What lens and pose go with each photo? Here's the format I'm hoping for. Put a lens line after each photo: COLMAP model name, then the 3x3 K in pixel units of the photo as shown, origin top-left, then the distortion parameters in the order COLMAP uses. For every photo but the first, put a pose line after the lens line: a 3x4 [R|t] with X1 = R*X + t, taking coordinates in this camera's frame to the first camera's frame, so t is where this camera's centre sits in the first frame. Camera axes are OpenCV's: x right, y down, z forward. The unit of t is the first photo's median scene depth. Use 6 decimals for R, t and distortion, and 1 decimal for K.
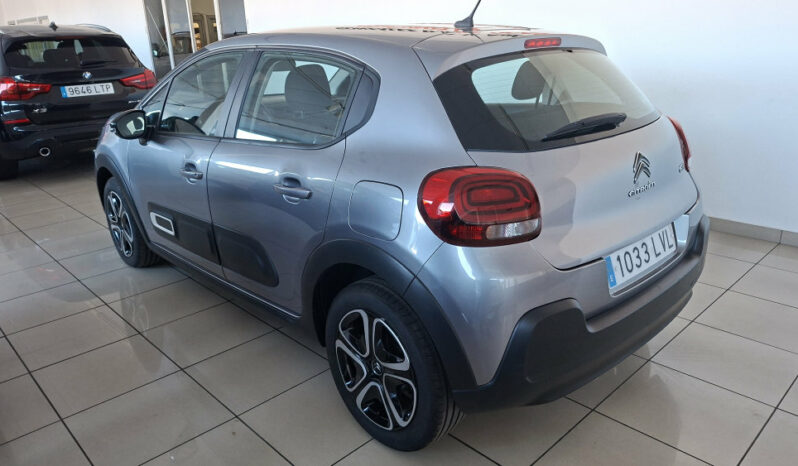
lens RADIAL K [[572.2, 0, 399.0], [0, 572.2, 233.0], [0, 0, 1]] dist [0.047885, -0.001263]
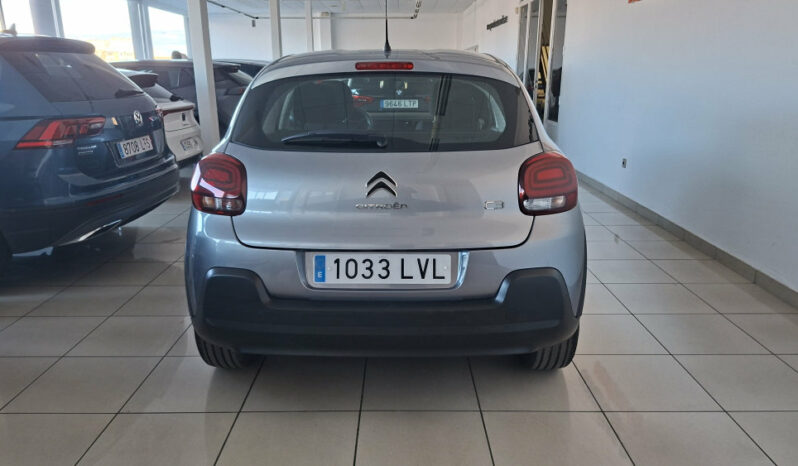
lens RADIAL K [[572.2, 0, 399.0], [0, 572.2, 233.0], [0, 0, 1]] dist [0.047885, -0.001263]
pose [[0.716664, 0.218580, -0.662280, 0.960506], [-0.251456, 0.966729, 0.046957, -0.071464], [0.650509, 0.132882, 0.747783, 0.214927]]
